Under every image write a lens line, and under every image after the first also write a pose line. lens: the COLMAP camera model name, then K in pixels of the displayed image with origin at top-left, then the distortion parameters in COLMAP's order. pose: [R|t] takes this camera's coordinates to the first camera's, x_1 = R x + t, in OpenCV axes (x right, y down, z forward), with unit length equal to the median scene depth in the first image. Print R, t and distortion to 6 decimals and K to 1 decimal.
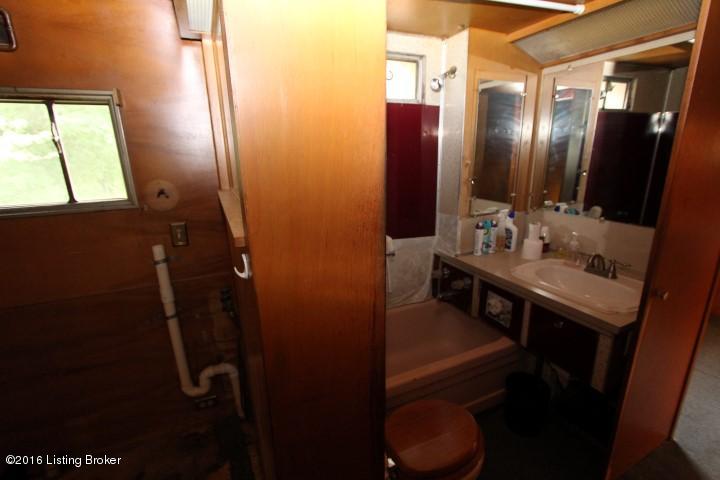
lens RADIAL K [[331.8, 0, 360.9], [0, 331.8, 251.1], [0, 0, 1]] dist [-0.000994, -0.000148]
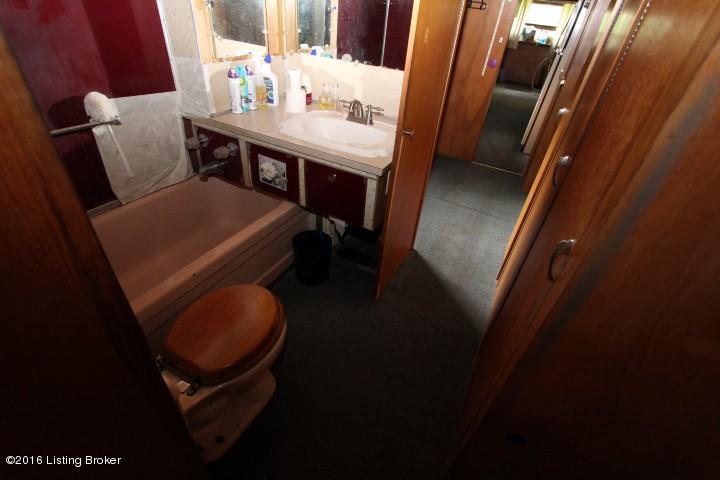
lens RADIAL K [[339.3, 0, 370.5], [0, 339.3, 240.7], [0, 0, 1]] dist [-0.000929, -0.000184]
pose [[0.774286, -0.284079, 0.565491, 0.039424], [0.073499, 0.927904, 0.365503, 0.023188], [-0.628553, -0.241441, 0.739342, 0.089374]]
